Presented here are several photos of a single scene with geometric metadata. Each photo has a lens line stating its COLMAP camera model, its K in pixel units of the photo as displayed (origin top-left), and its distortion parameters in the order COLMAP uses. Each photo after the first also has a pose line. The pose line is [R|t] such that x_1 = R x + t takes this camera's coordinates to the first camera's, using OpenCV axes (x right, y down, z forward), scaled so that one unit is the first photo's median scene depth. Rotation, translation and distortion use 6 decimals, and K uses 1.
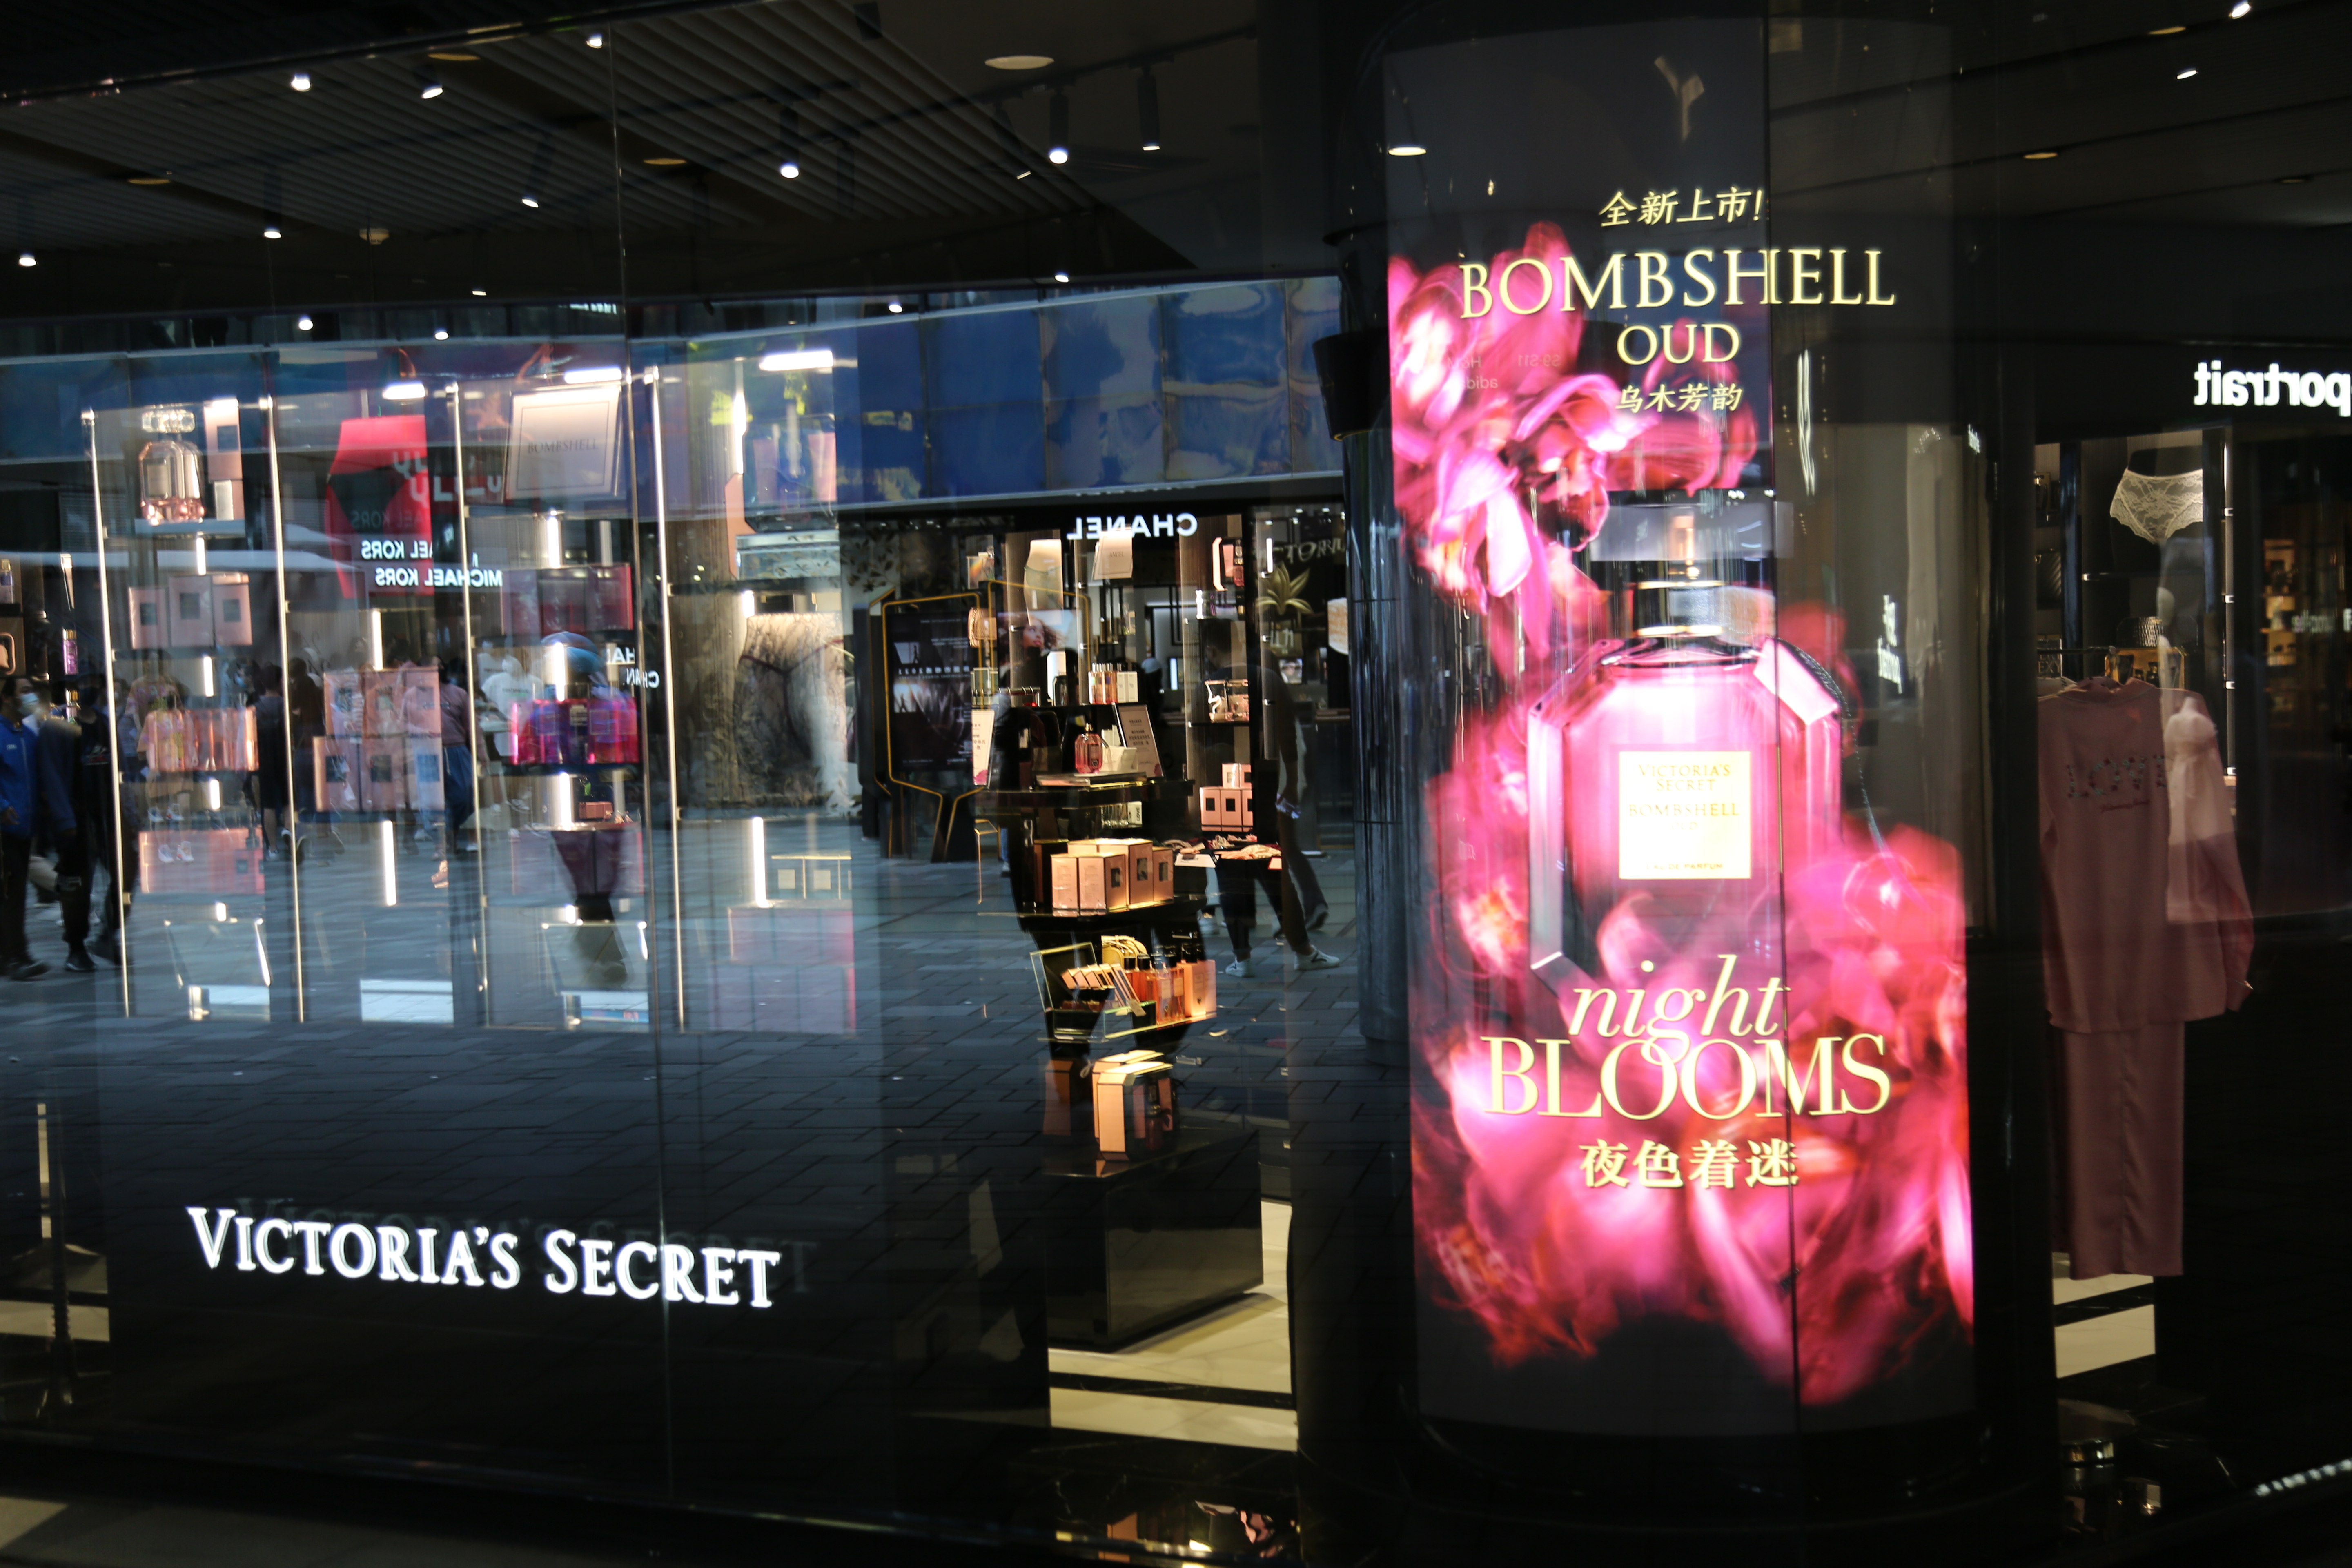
lens RADIAL K [[3357.0, 0, 1170.4], [0, 3357.0, 805.2], [0, 0, 1]] dist [0.129501, 0.000000]
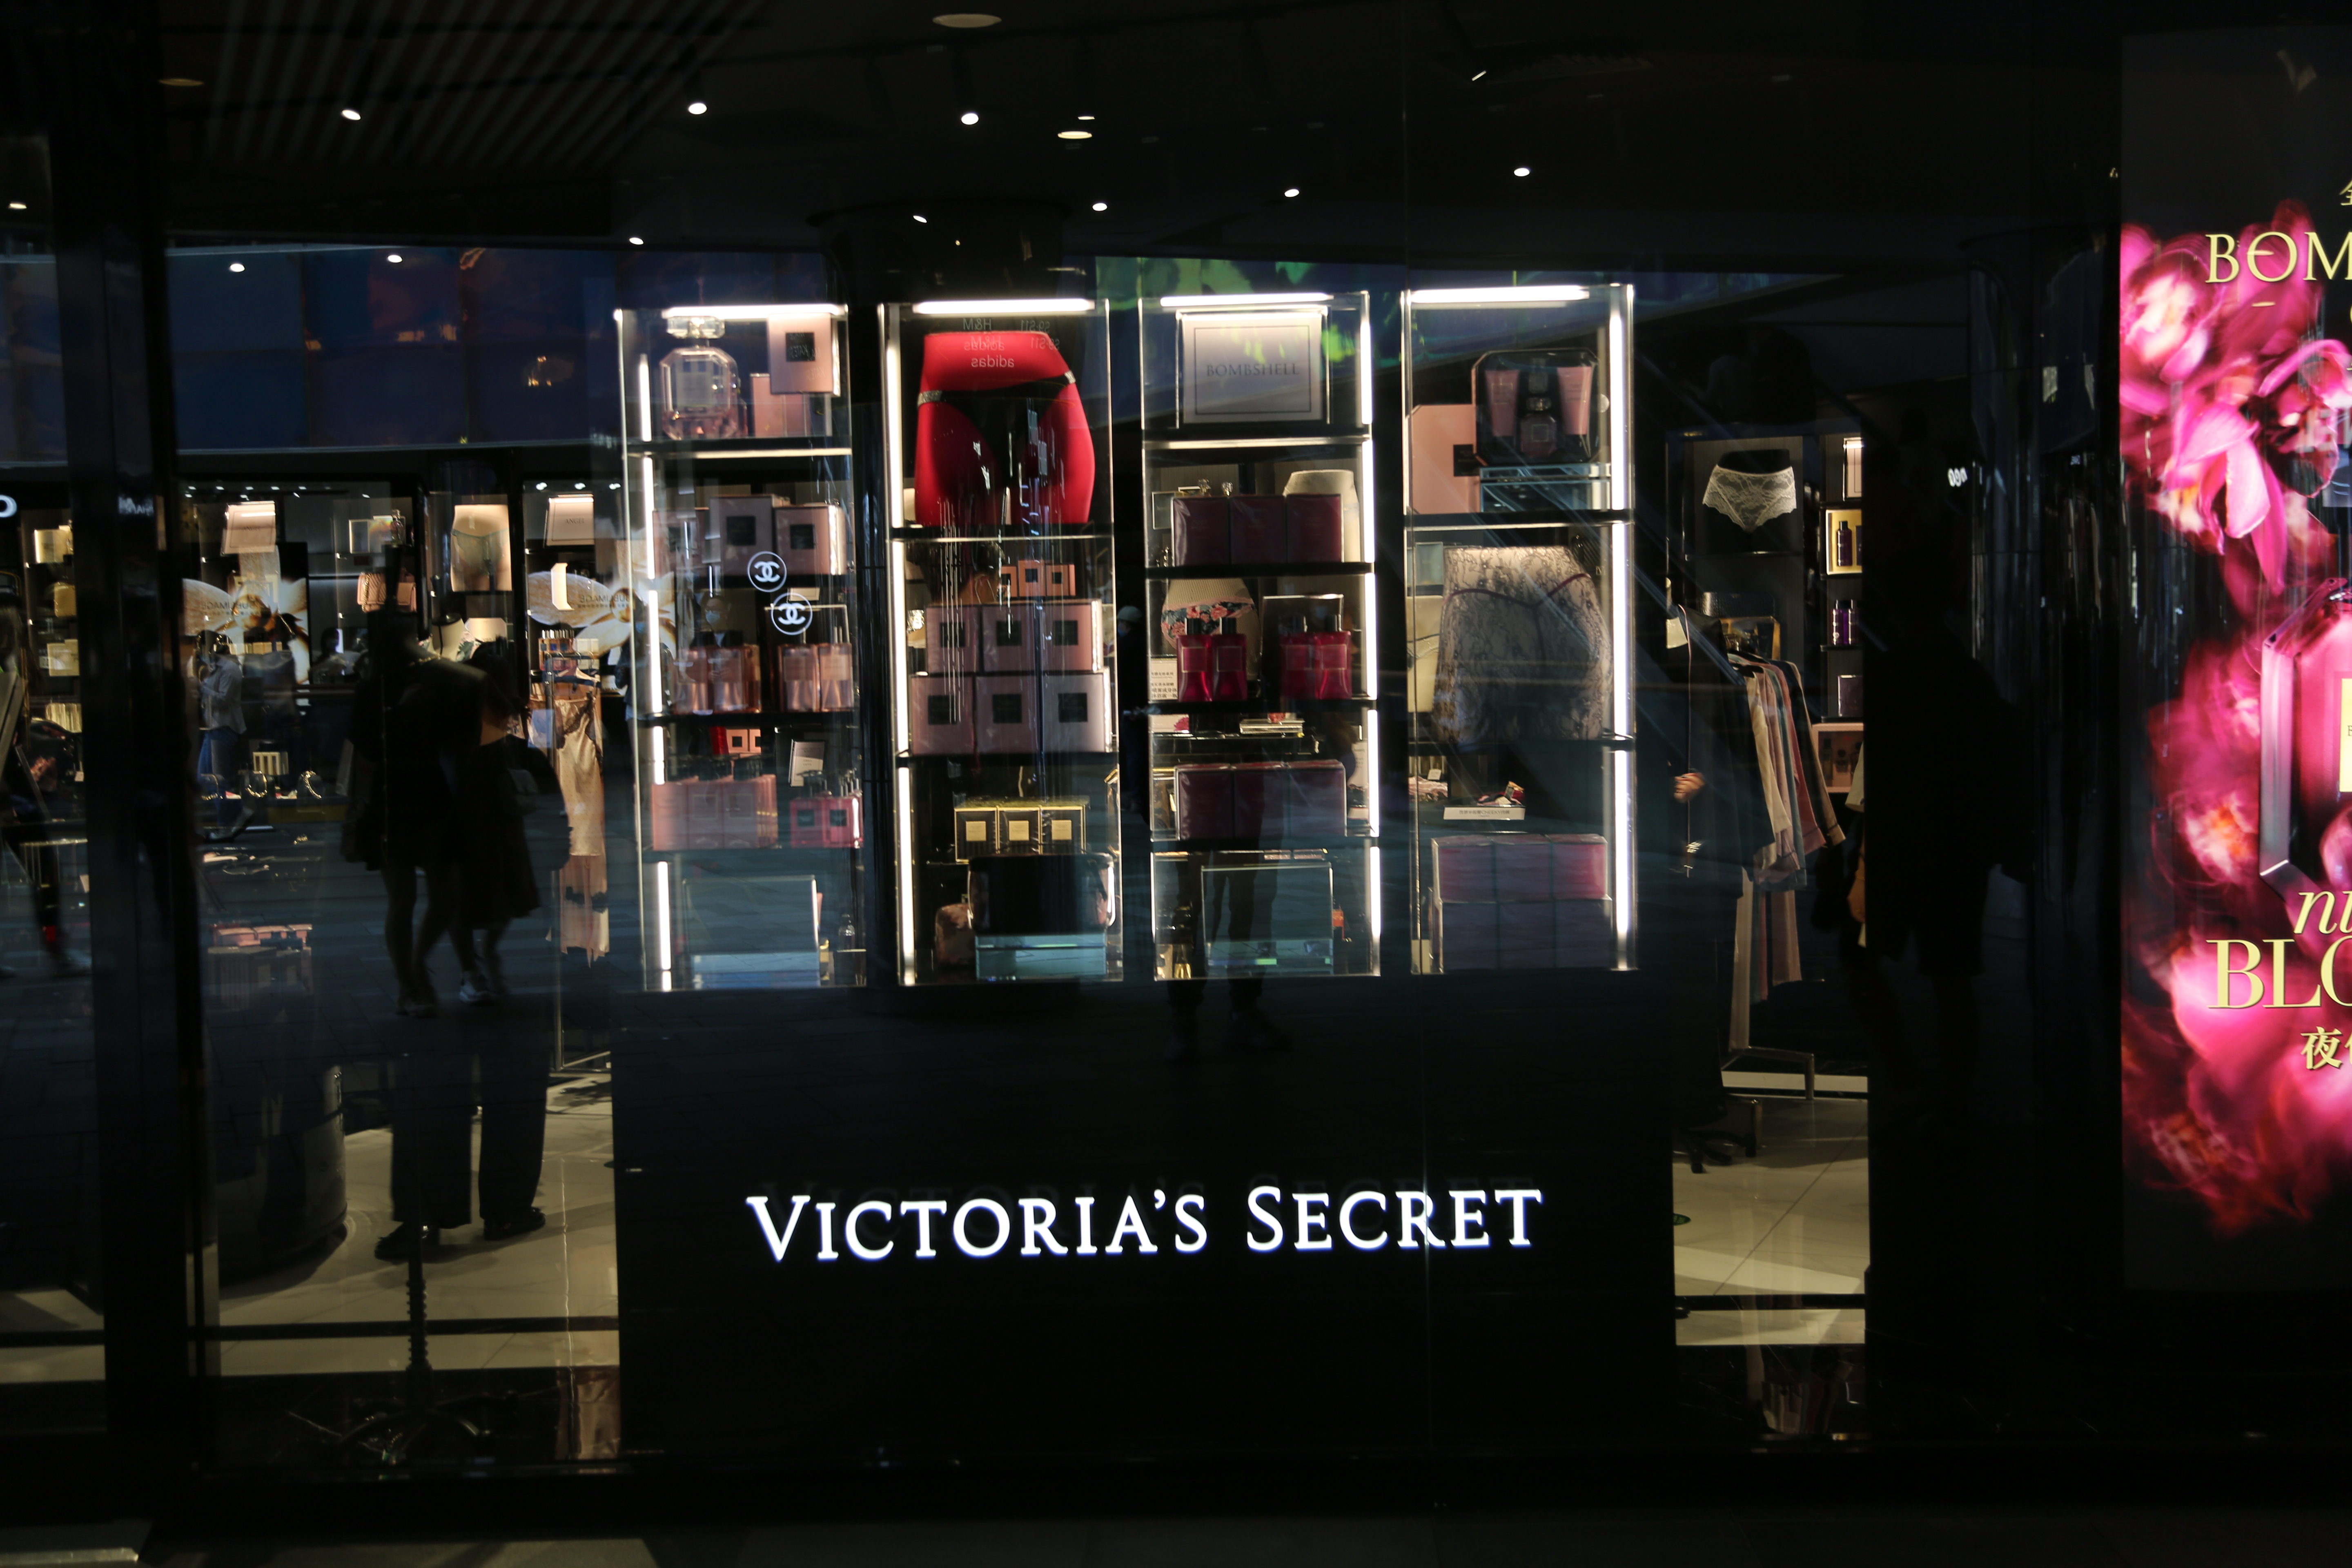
lens RADIAL K [[2850.3, 0, 1179.2], [0, 2850.3, 774.0], [0, 0, 1]] dist [0.083202, 0.000000]
pose [[0.885035, -0.016596, 0.465228, -0.637277], [0.016467, 0.999855, 0.004342, 0.005088], [-0.465233, 0.003818, 0.885180, 0.321491]]
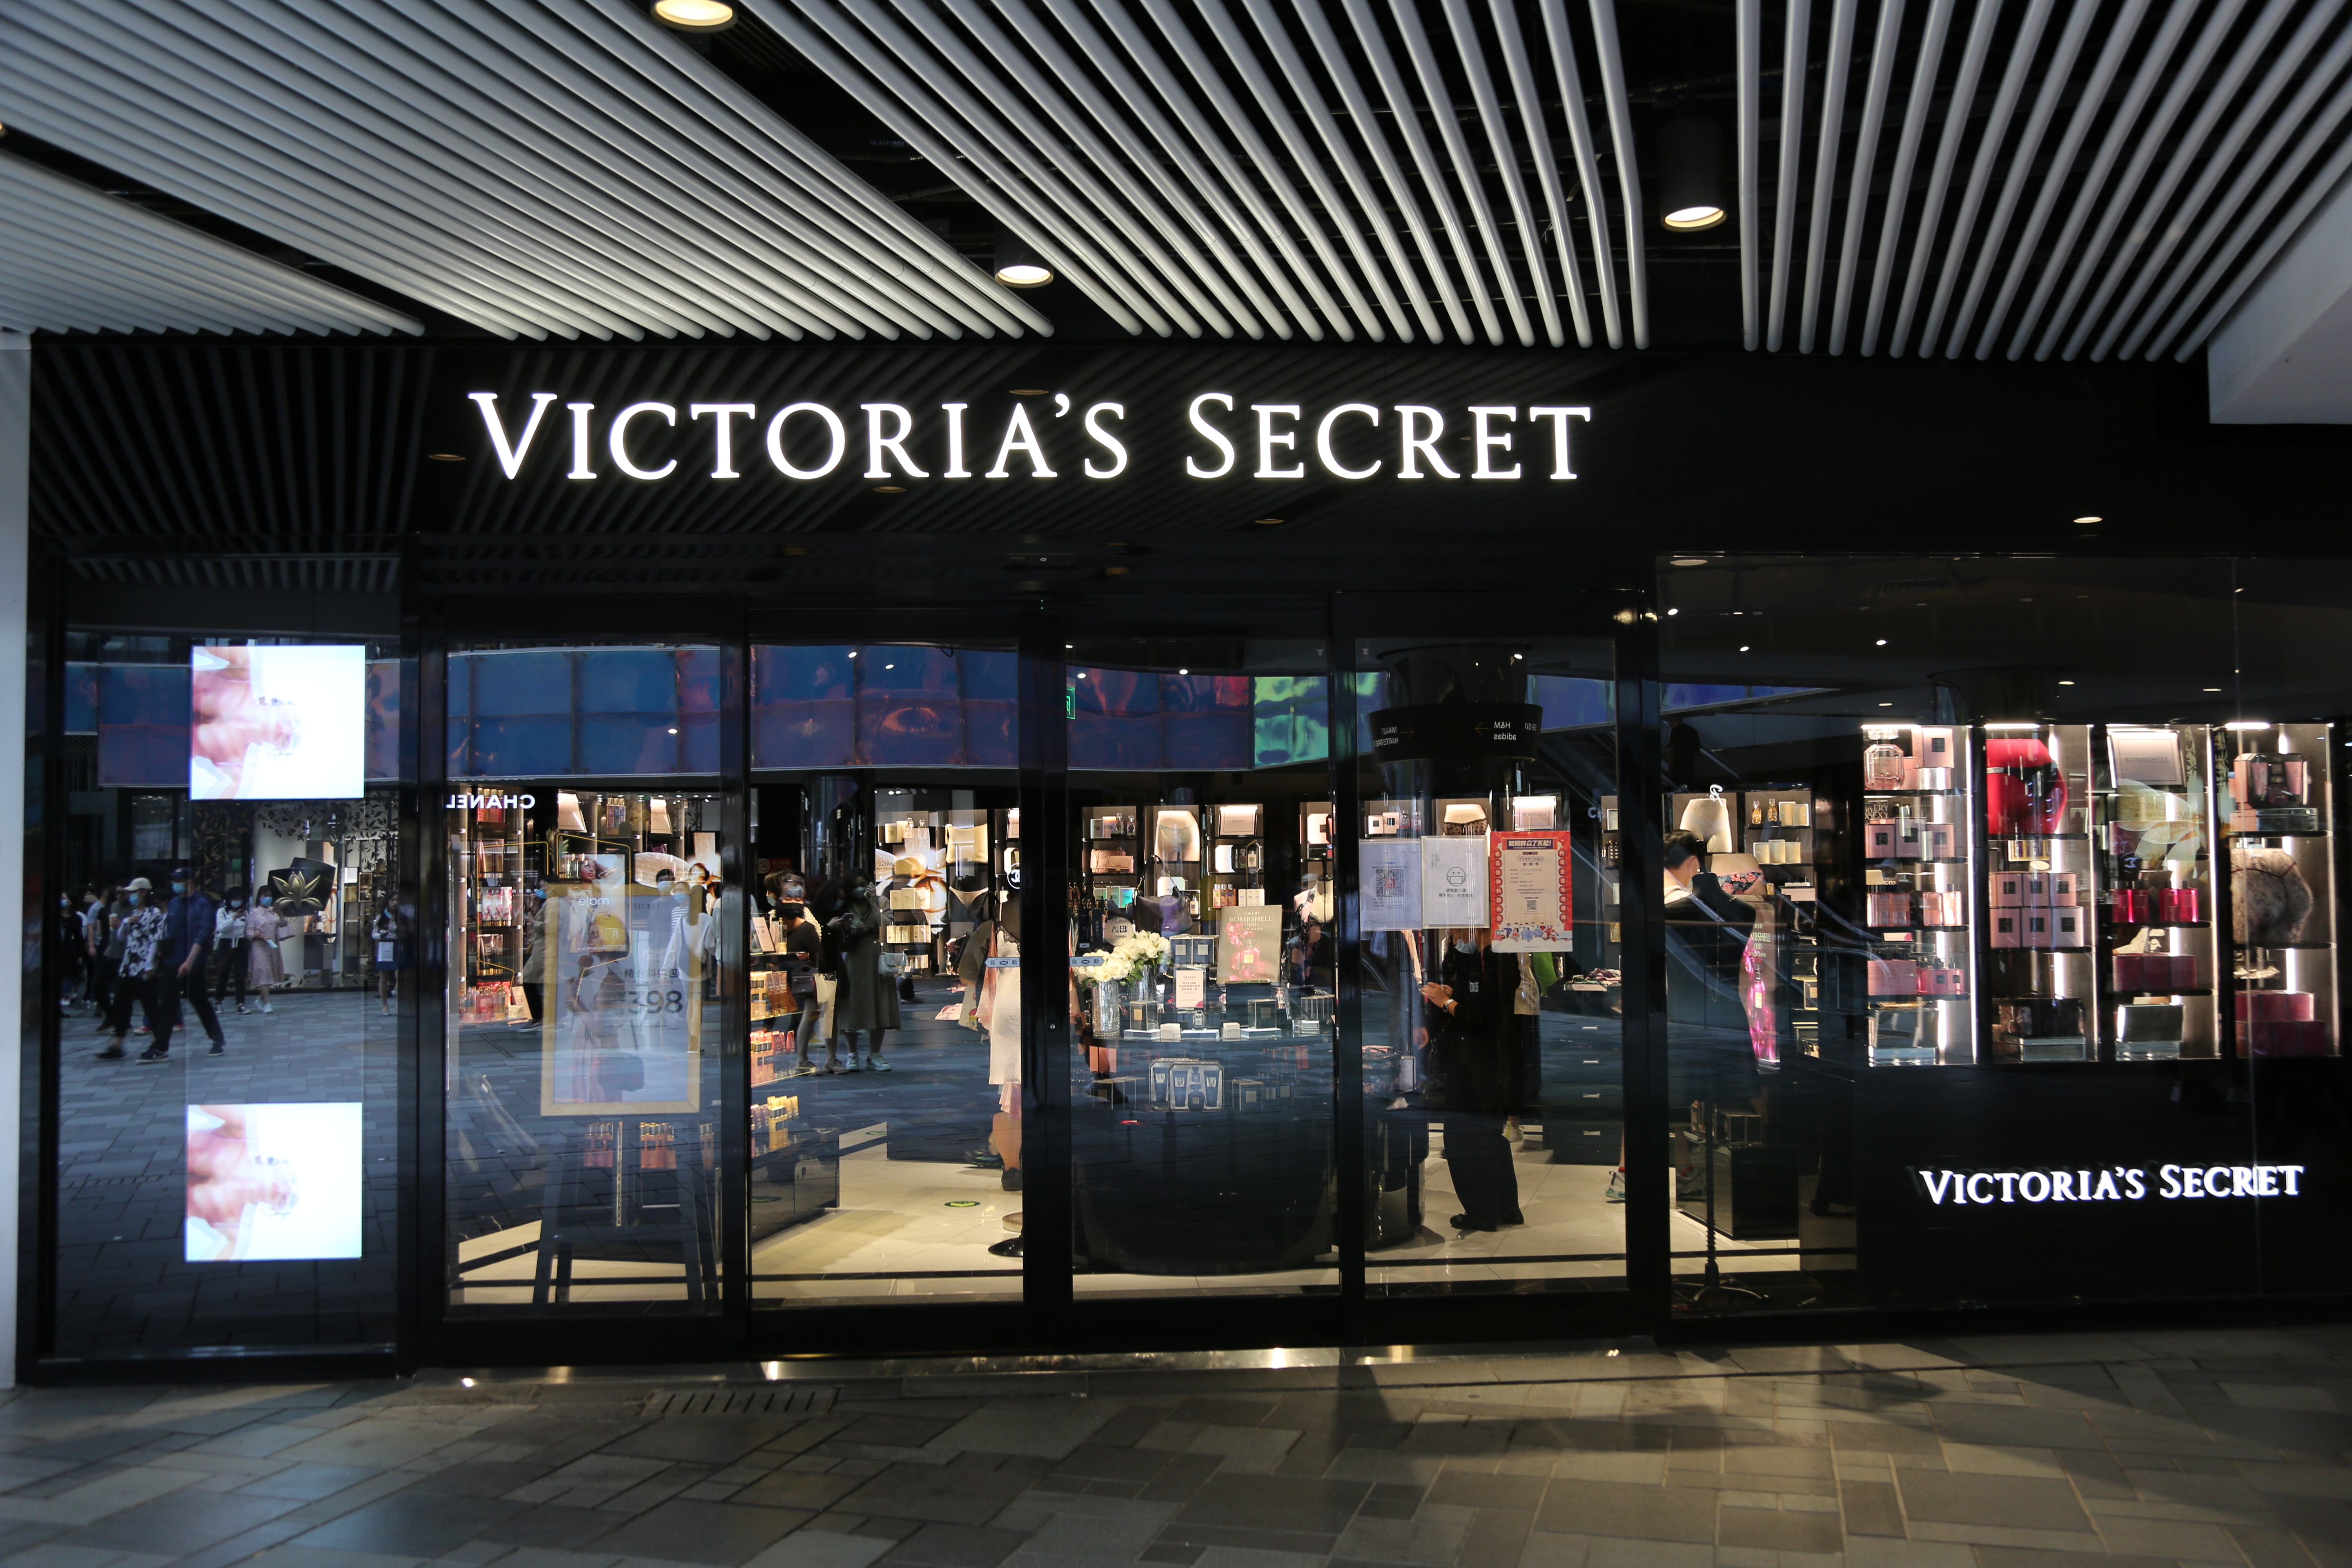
lens RADIAL K [[1915.6, 0, 1177.8], [0, 1915.6, 791.4], [0, 0, 1]] dist [-0.003770, 0.012627]
pose [[0.830058, 0.047020, 0.555691, -1.396217], [0.008931, 0.995191, -0.097550, 0.017069], [-0.557605, 0.085935, 0.825646, 0.436470]]
